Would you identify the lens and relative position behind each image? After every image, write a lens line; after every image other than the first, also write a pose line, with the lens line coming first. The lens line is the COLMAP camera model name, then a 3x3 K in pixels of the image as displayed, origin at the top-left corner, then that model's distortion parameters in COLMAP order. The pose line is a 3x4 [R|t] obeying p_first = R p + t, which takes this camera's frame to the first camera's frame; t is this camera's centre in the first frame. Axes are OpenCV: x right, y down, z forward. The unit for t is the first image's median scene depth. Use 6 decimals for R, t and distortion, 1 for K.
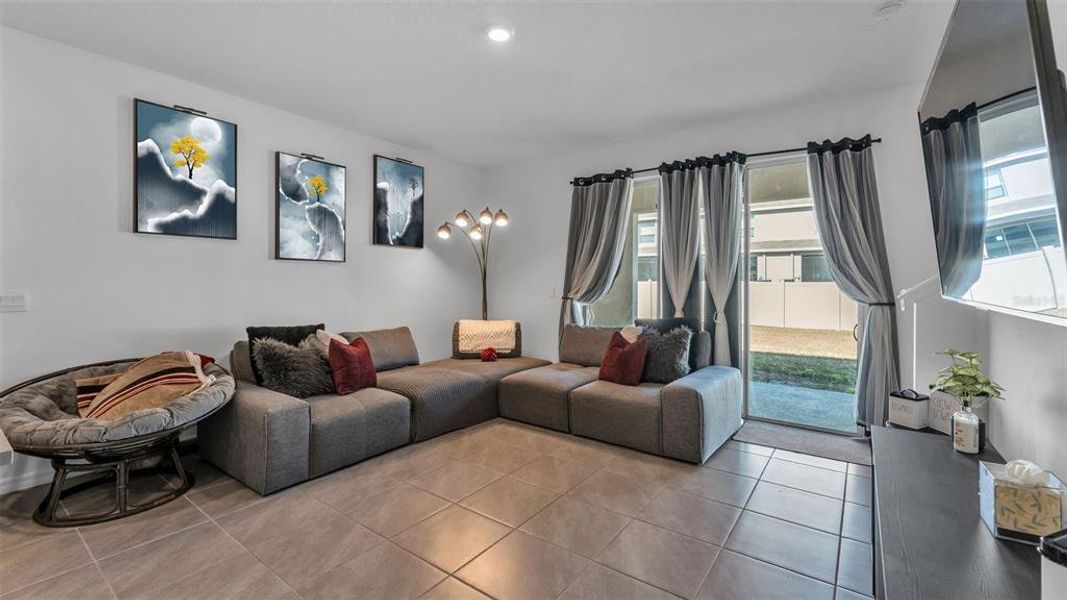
lens RADIAL K [[444.5, 0, 520.0], [0, 444.5, 283.7], [0, 0, 1]] dist [0.000494, 0.000399]
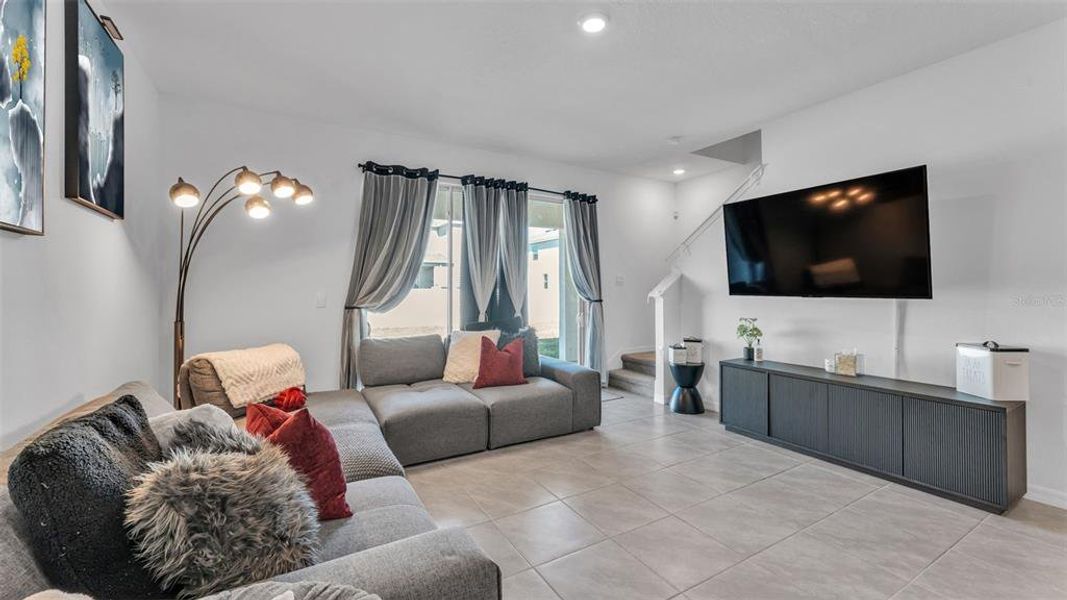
lens RADIAL K [[429.7, 0, 531.6], [0, 429.7, 289.9], [0, 0, 1]] dist [-0.002615, 0.000401]
pose [[0.390748, -0.002429, 0.920495, -0.584856], [0.004125, 0.999991, 0.000888, 0.002085], [-0.920489, 0.003450, 0.390754, 0.485514]]
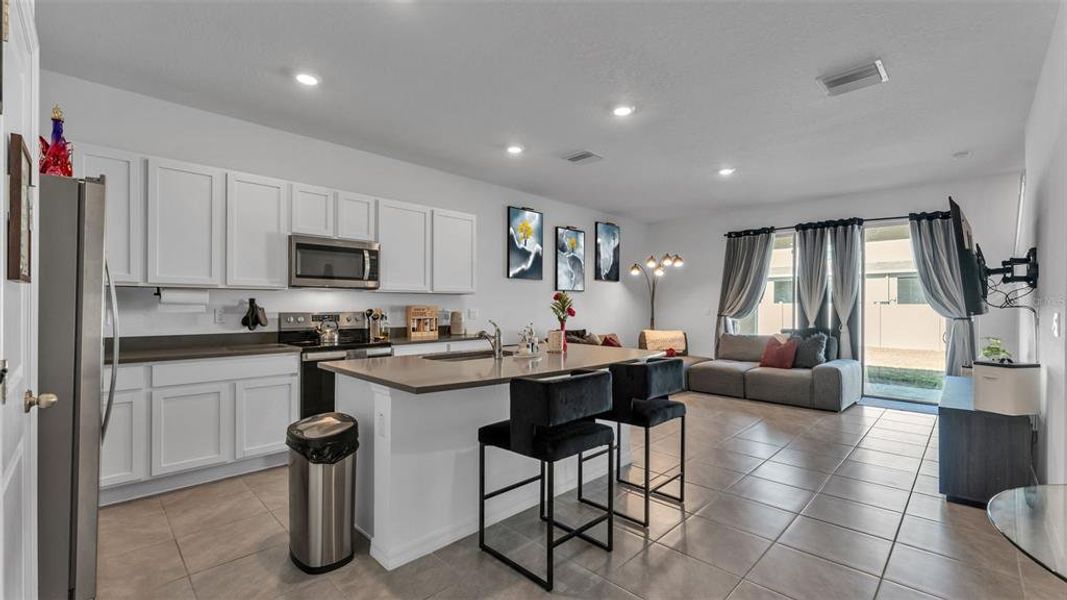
lens RADIAL K [[429.7, 0, 528.7], [0, 429.7, 304.8], [0, 0, 1]] dist [-0.002615, 0.000401]
pose [[0.989549, 0.001704, -0.144186, -0.375931], [-0.002125, 0.999994, -0.002768, 0.004134], [0.144180, 0.003045, 0.989547, -0.559147]]
